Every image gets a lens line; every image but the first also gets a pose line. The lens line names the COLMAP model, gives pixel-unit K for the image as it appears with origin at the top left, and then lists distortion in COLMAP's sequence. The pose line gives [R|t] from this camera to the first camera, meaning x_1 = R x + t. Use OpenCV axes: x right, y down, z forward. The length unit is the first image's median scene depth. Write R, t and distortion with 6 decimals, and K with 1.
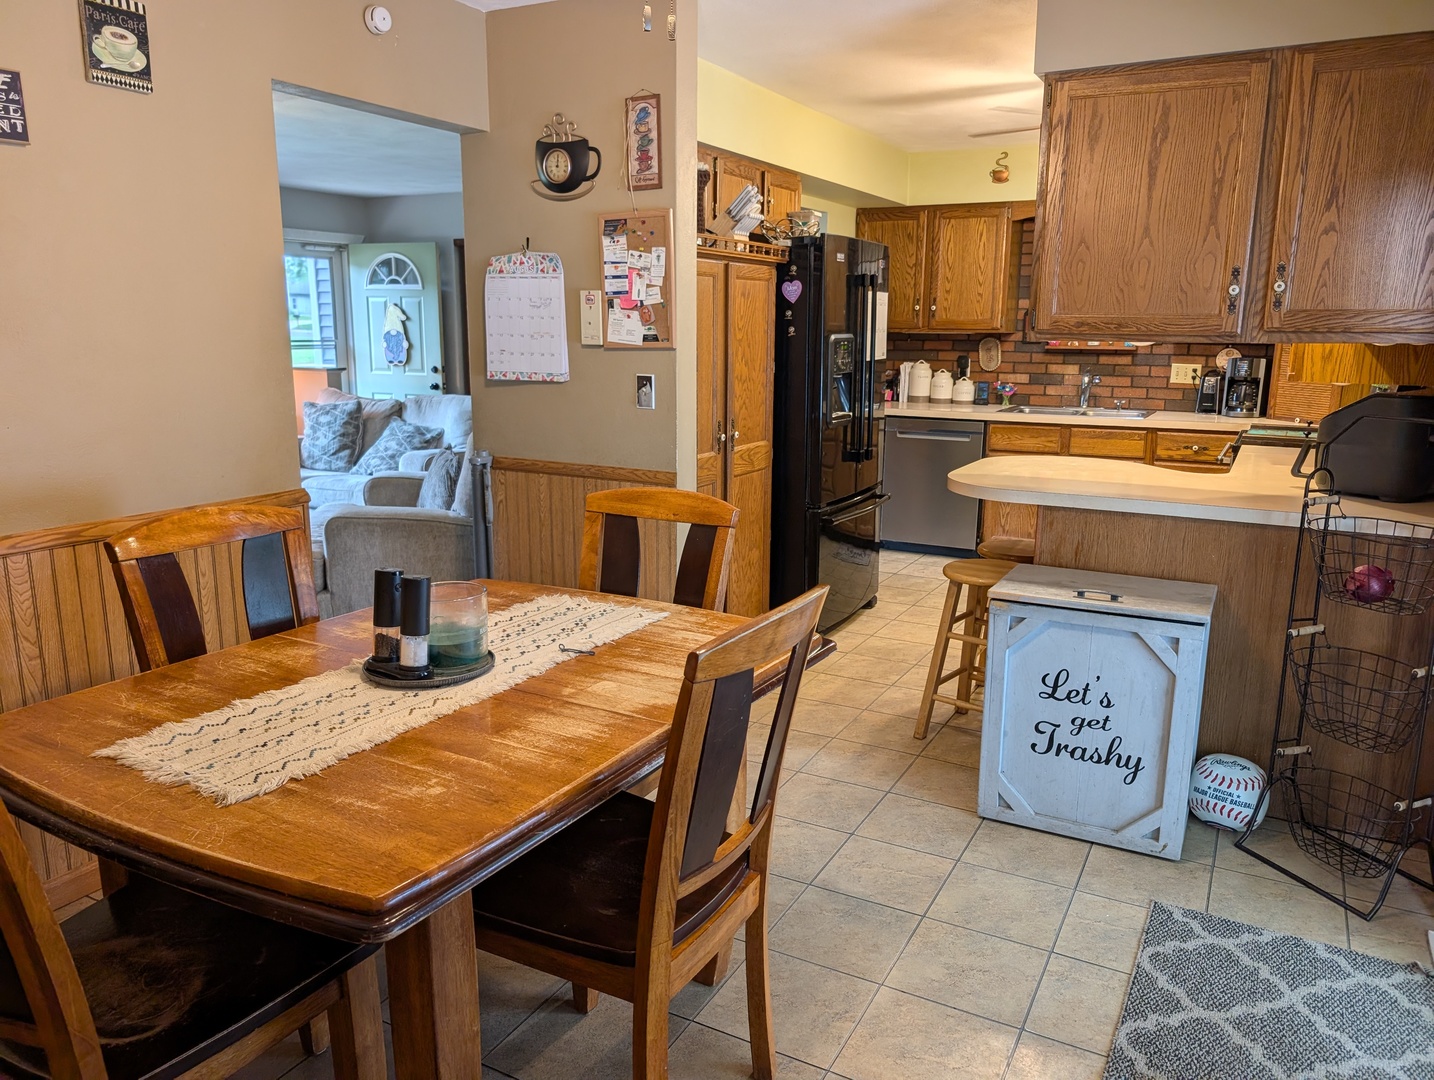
lens RADIAL K [[1036.9, 0, 715.0], [0, 1036.9, 544.9], [0, 0, 1]] dist [0.019890, -0.015369]
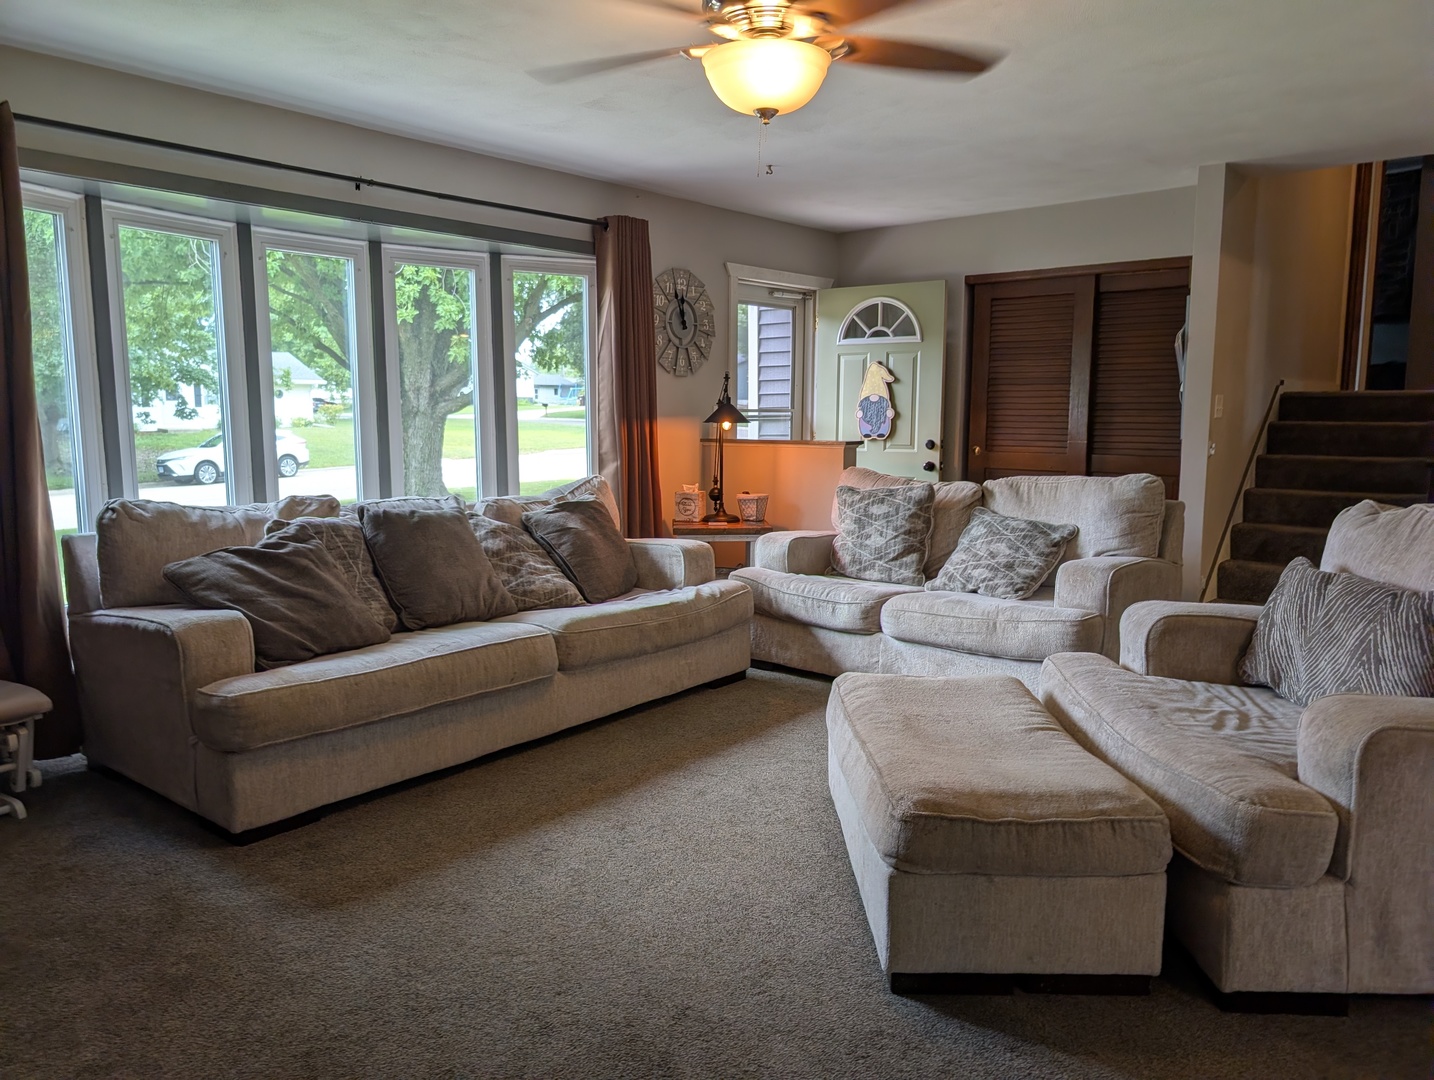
lens RADIAL K [[1036.9, 0, 716.8], [0, 1036.9, 546.2], [0, 0, 1]] dist [0.019890, -0.015369]
pose [[0.980656, 0.017317, -0.194970, -0.274637], [-0.032887, 0.996496, -0.076907, -0.029800], [0.192955, 0.081831, 0.977789, 0.225577]]
